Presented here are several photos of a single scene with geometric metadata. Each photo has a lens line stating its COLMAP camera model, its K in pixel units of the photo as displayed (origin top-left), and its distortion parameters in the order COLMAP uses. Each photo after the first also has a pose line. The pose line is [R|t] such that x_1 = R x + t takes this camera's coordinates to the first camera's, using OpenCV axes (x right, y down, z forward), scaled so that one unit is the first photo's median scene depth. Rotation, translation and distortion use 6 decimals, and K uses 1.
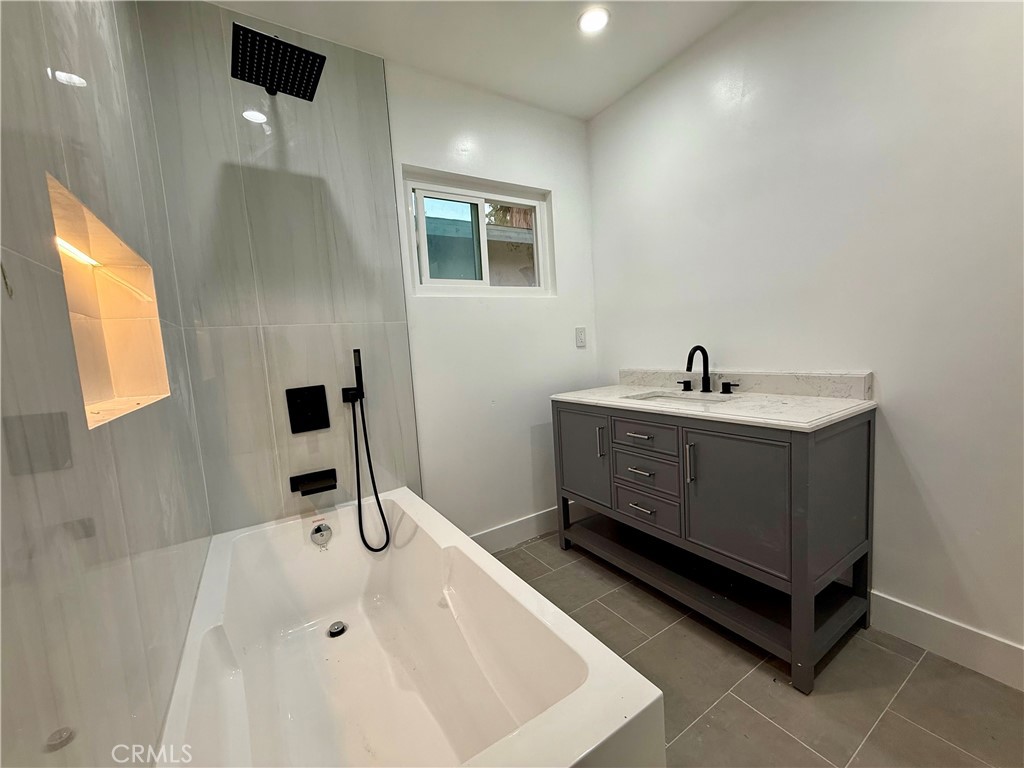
lens RADIAL K [[407.2, 0, 508.3], [0, 407.2, 384.8], [0, 0, 1]] dist [0.000070, -0.000066]
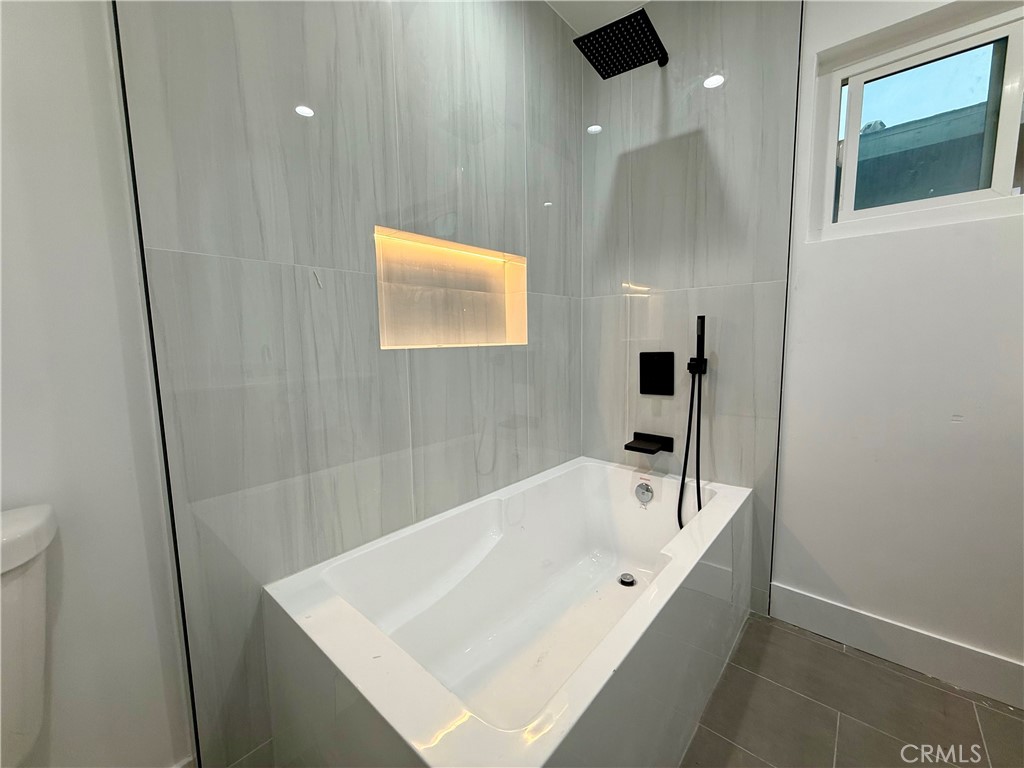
lens RADIAL K [[410.8, 0, 512.0], [0, 410.8, 384.0], [0, 0, 1]] dist [0.000169, 0.000270]
pose [[0.284791, 0.165368, -0.944218, 0.391641], [-0.097640, 0.984889, 0.143041, -0.027850], [0.953604, 0.051457, 0.296634, 0.335412]]
